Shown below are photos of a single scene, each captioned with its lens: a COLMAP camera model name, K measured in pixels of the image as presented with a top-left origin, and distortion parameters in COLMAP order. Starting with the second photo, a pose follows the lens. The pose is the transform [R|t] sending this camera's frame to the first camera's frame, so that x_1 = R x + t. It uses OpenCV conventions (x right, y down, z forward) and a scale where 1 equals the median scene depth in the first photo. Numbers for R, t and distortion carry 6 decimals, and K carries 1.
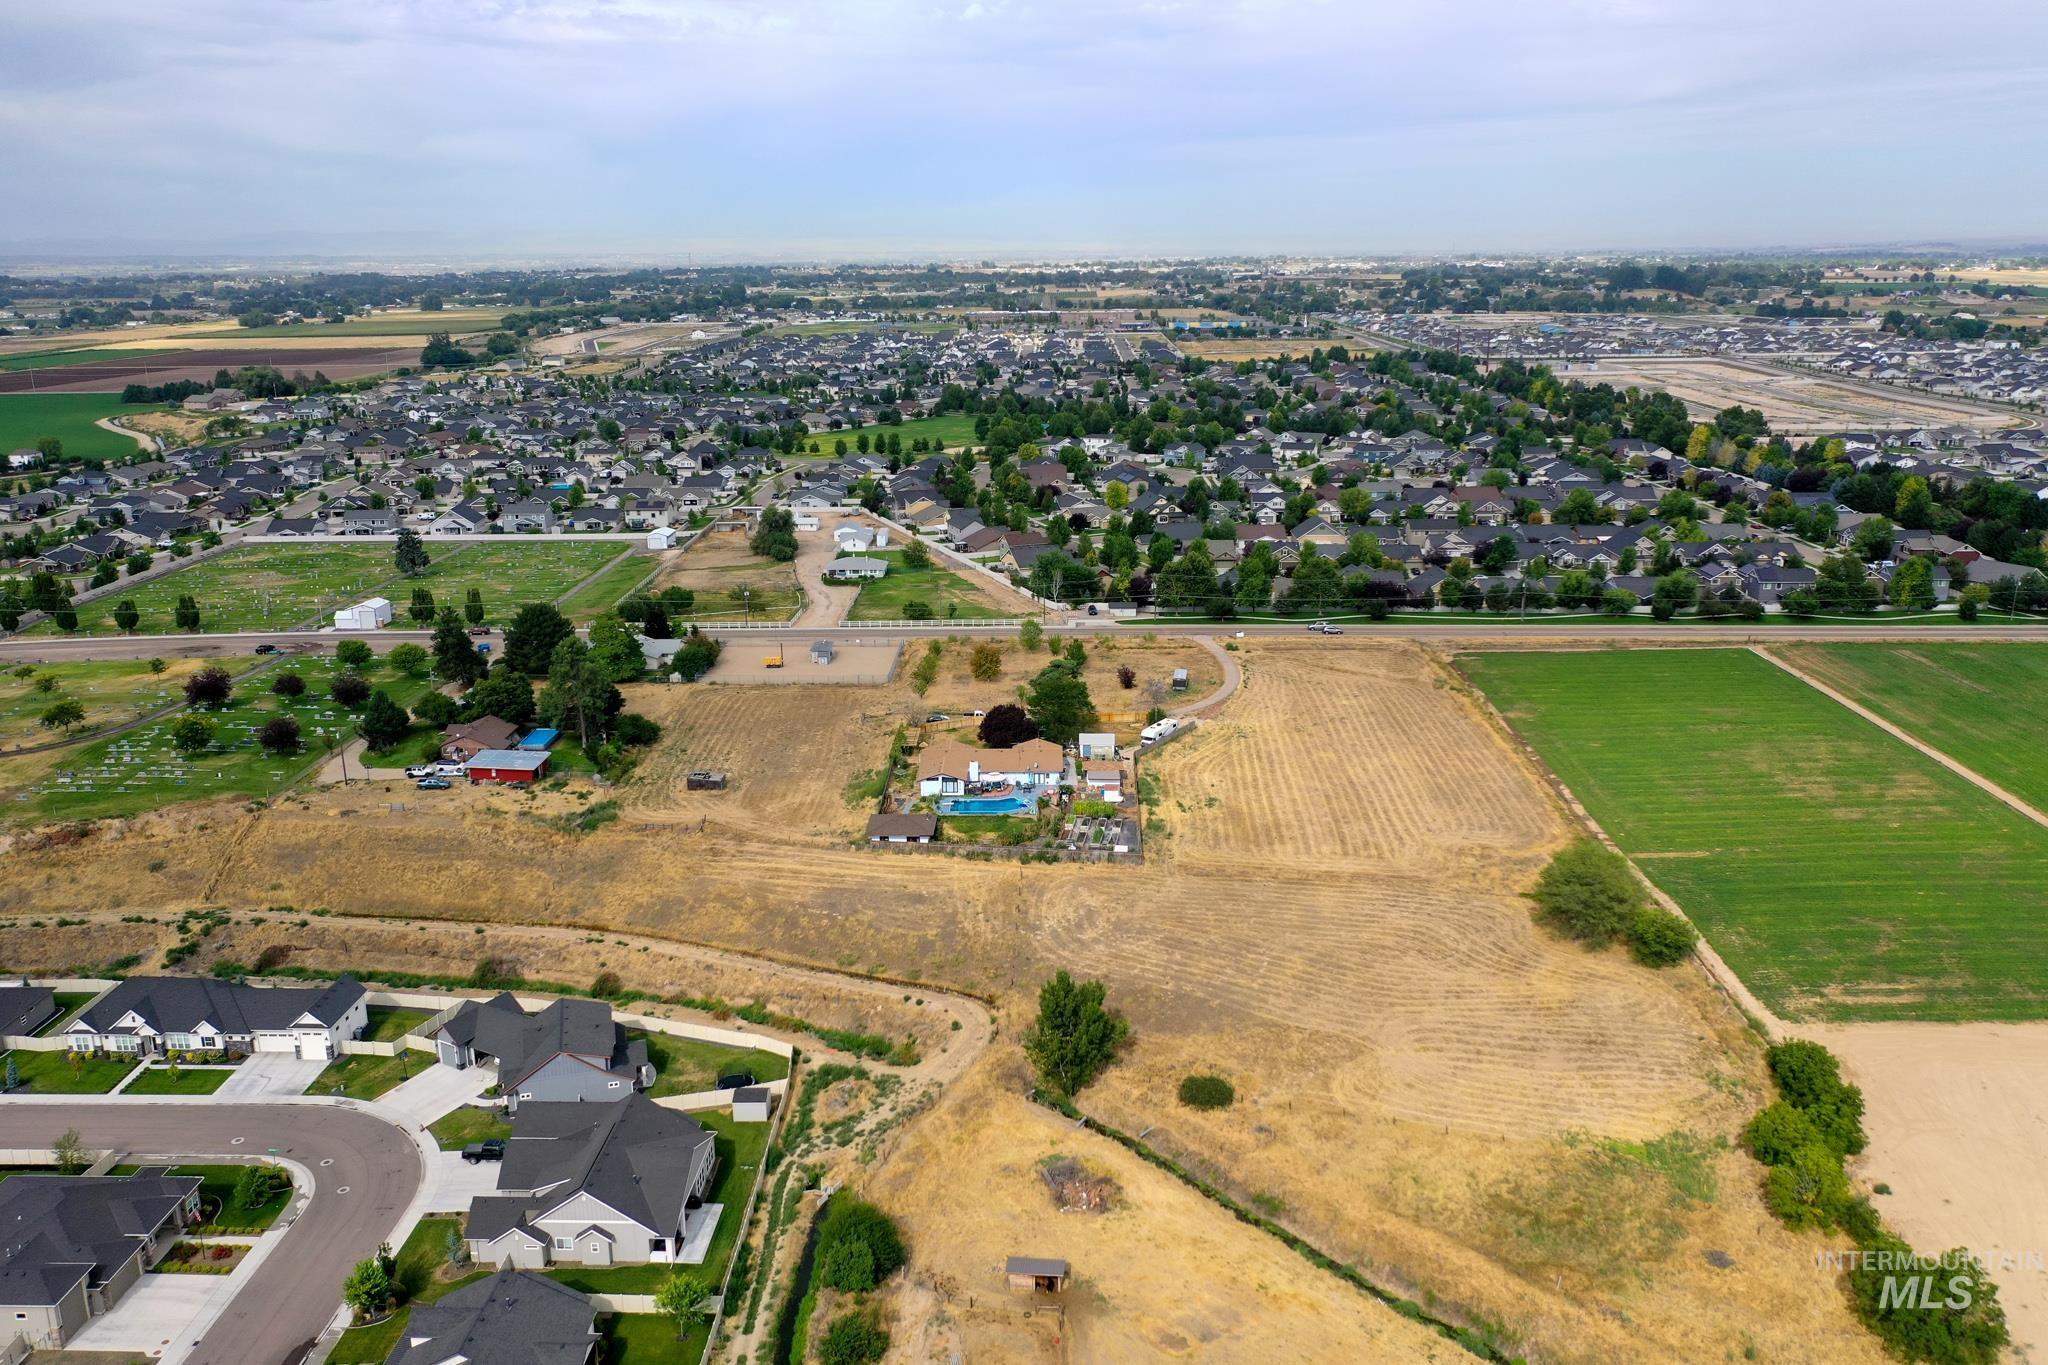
lens RADIAL K [[1616.8, 0, 1021.9], [0, 1616.8, 678.2], [0, 0, 1]] dist [0.003077, -0.002651]
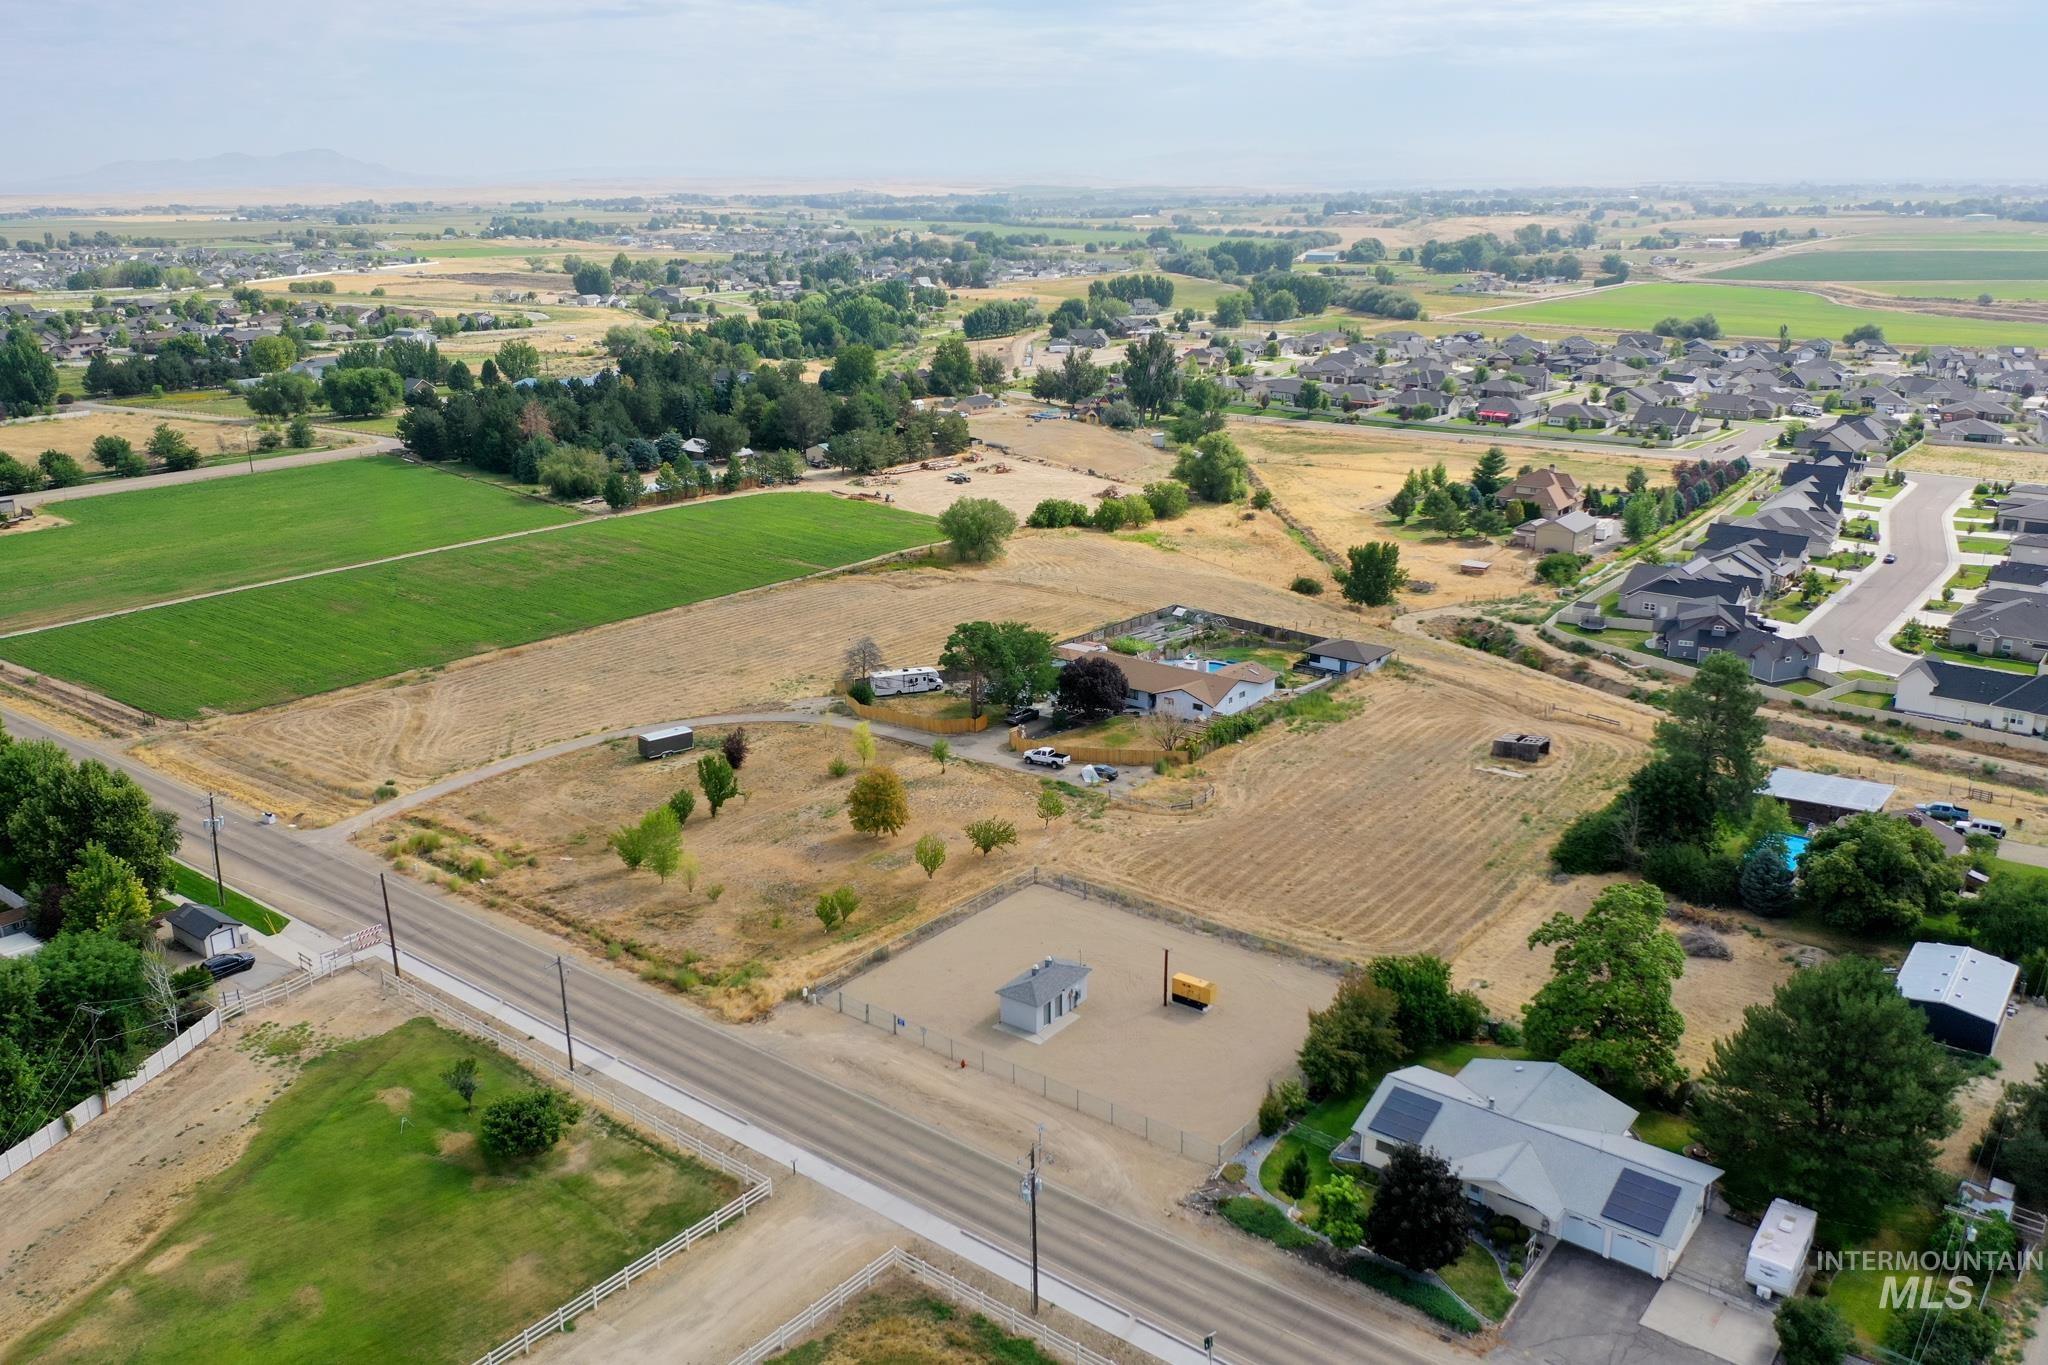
lens RADIAL K [[1616.8, 0, 1023.4], [0, 1616.8, 681.5], [0, 0, 1]] dist [0.003077, -0.002651]
pose [[-0.801367, -0.159077, 0.576633, -0.455808], [0.172144, 0.861879, 0.477002, -0.365208], [-0.572868, 0.481518, -0.663297, 1.690934]]
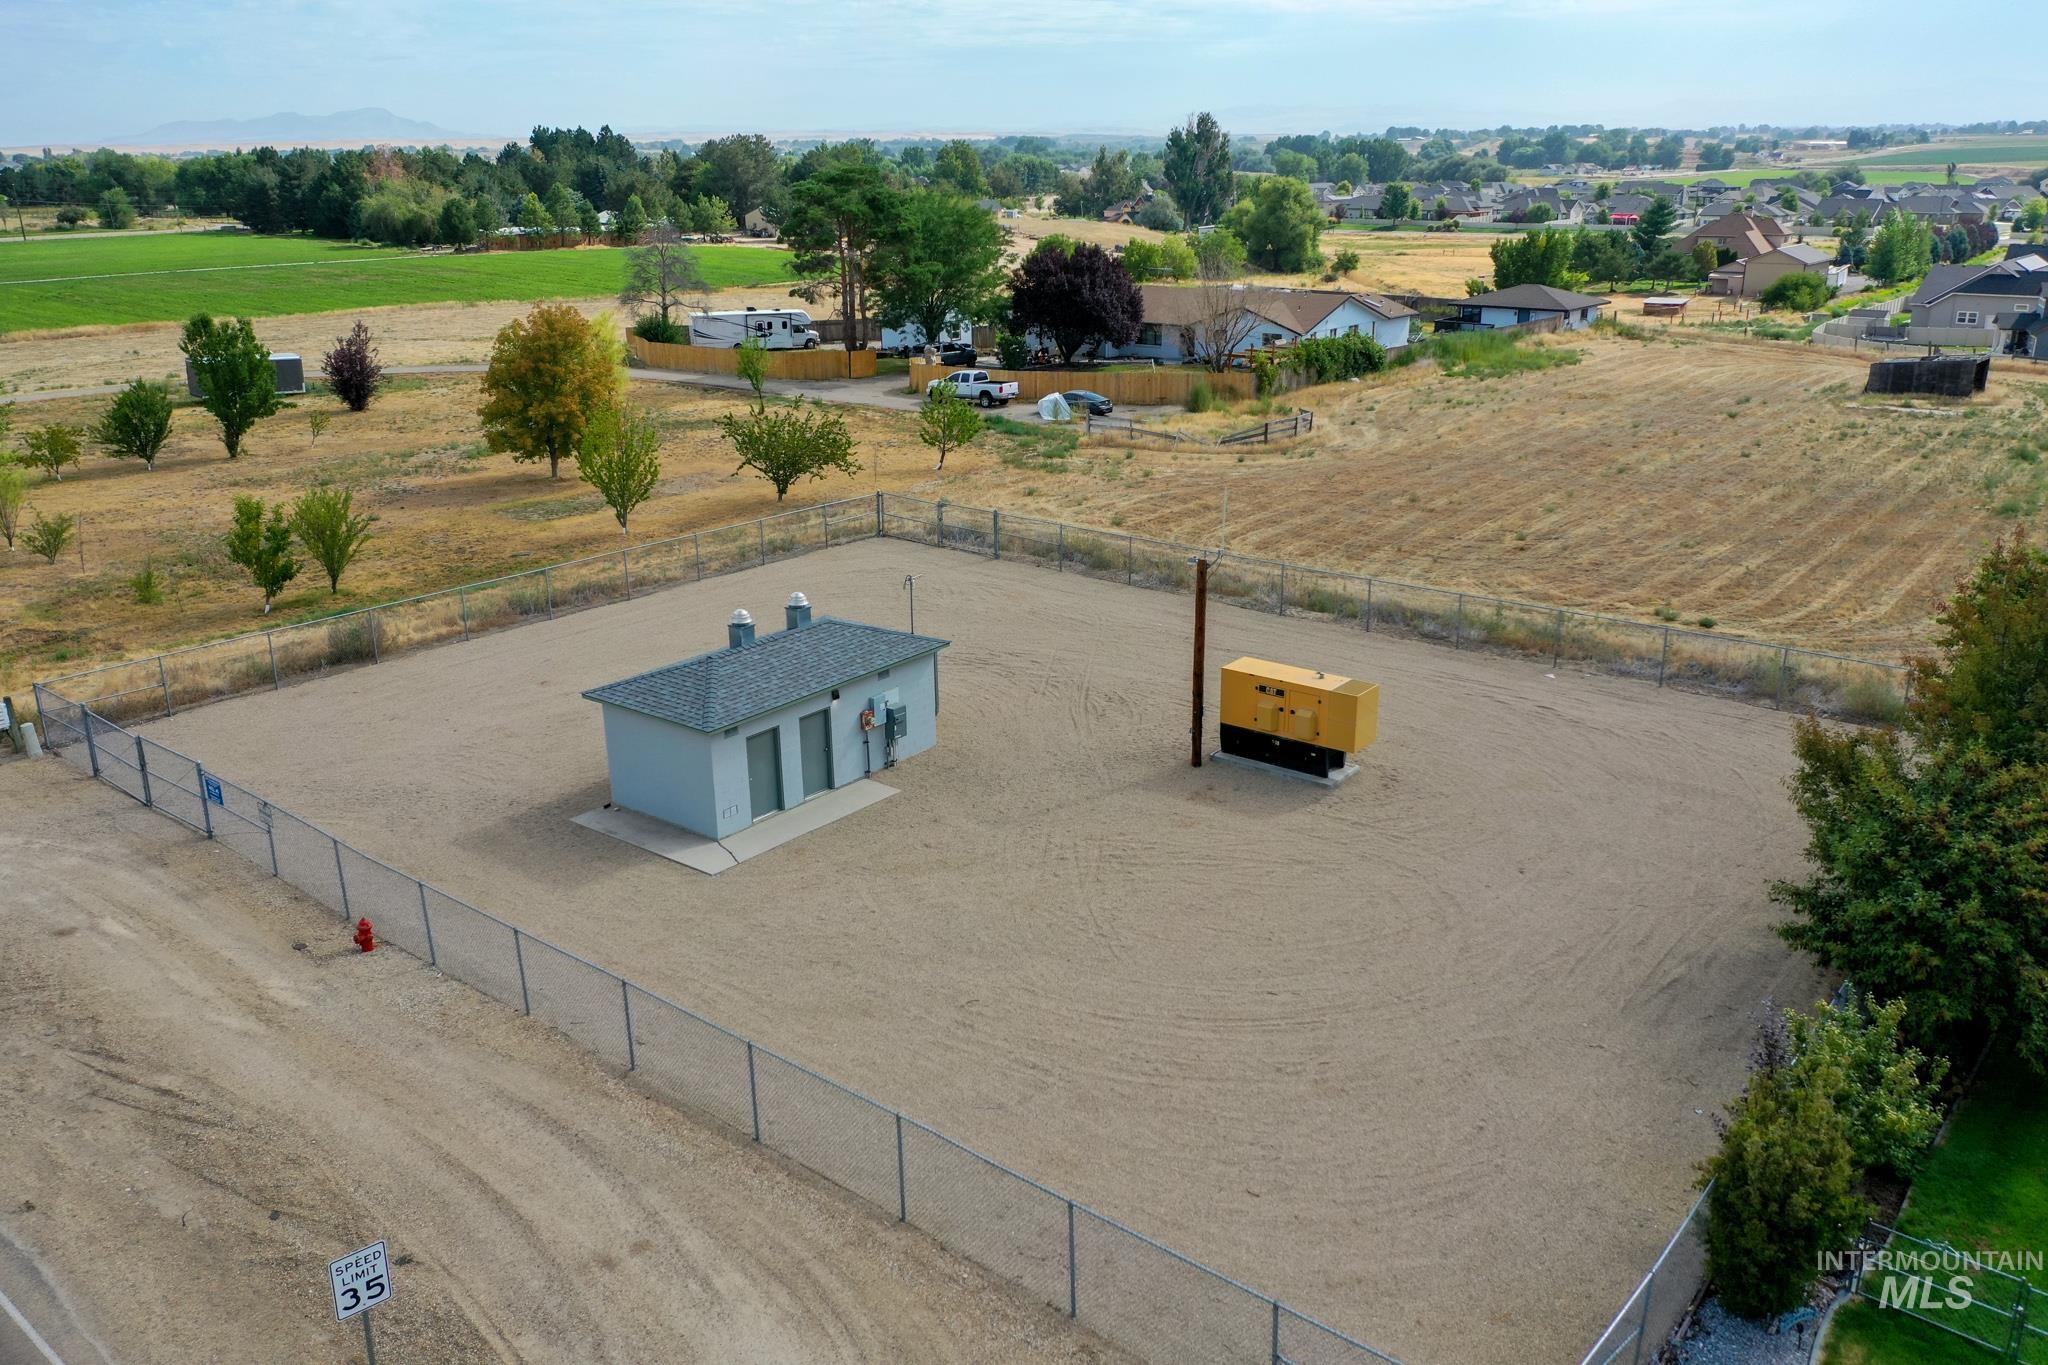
lens RADIAL K [[1616.8, 0, 1024.7], [0, 1616.8, 684.8], [0, 0, 1]] dist [0.003077, -0.002651]
pose [[-0.783238, -0.177751, 0.595770, -0.280715], [0.181577, 0.851080, 0.492638, -0.096167], [-0.594615, 0.494031, -0.634323, 1.466017]]
